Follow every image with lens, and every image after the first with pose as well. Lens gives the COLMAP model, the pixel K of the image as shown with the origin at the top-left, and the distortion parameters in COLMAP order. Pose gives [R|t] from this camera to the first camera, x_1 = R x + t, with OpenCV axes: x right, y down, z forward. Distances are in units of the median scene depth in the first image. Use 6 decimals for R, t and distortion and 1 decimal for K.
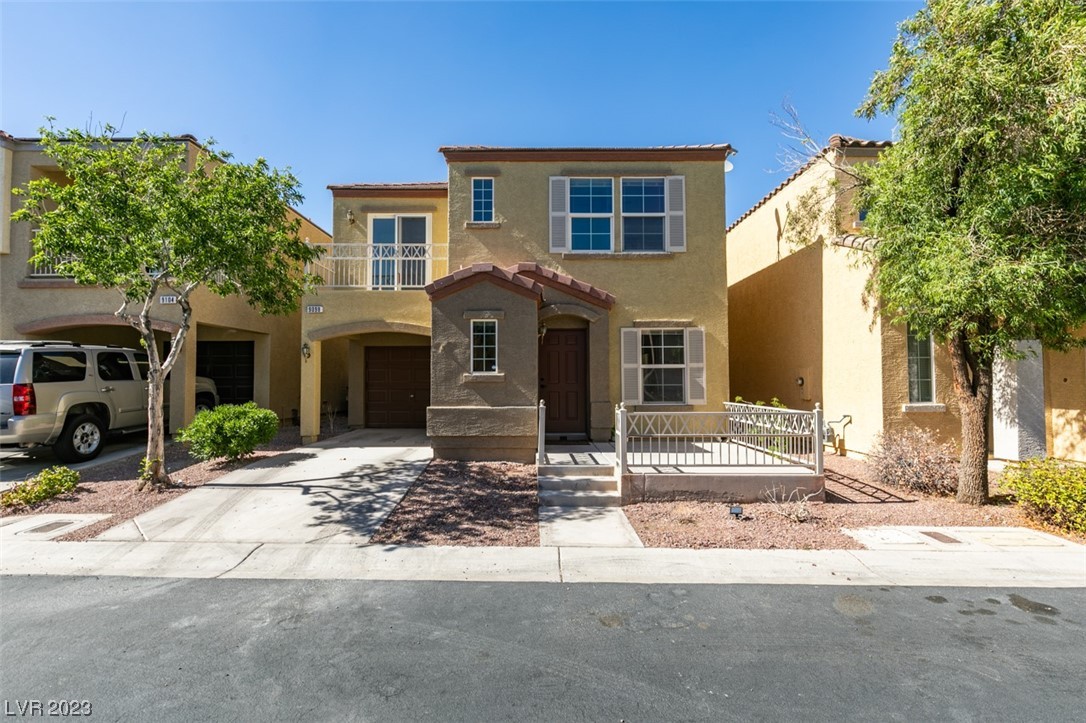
lens RADIAL K [[484.2, 0, 543.0], [0, 484.2, 361.5], [0, 0, 1]] dist [0.001164, 0.000327]
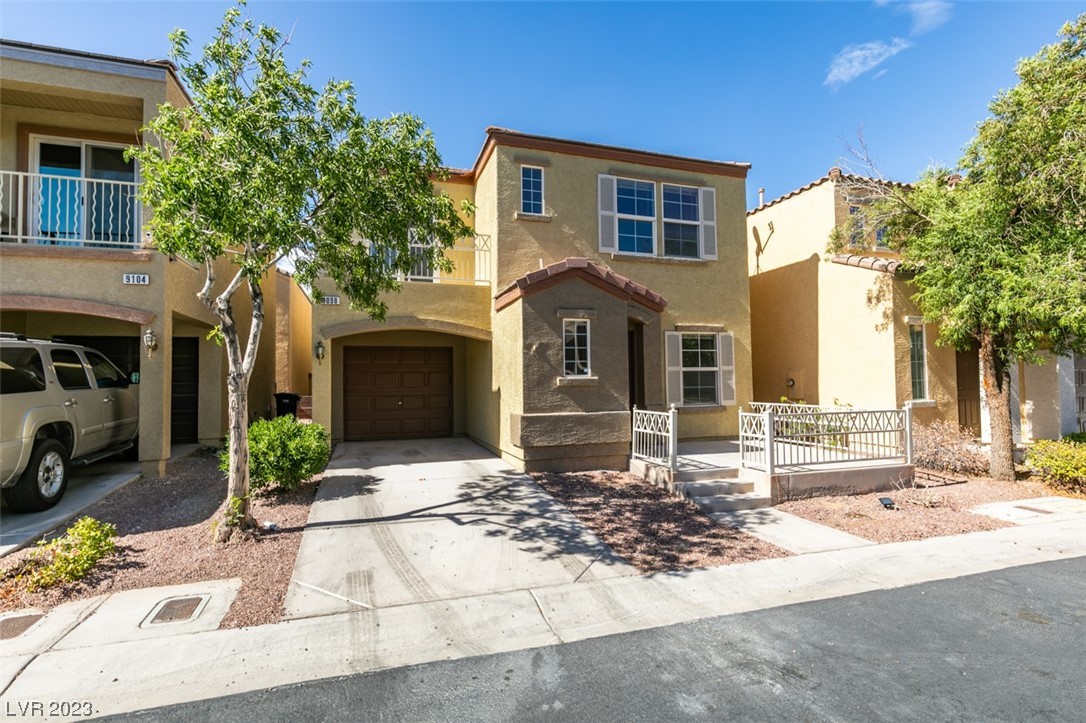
lens RADIAL K [[484.2, 0, 543.0], [0, 484.2, 361.5], [0, 0, 1]] dist [0.001164, 0.000327]
pose [[0.955209, 0.003981, 0.295906, -0.380167], [-0.001744, 0.999968, -0.007823, 0.002189], [-0.295928, 0.006957, 0.955185, 0.108787]]
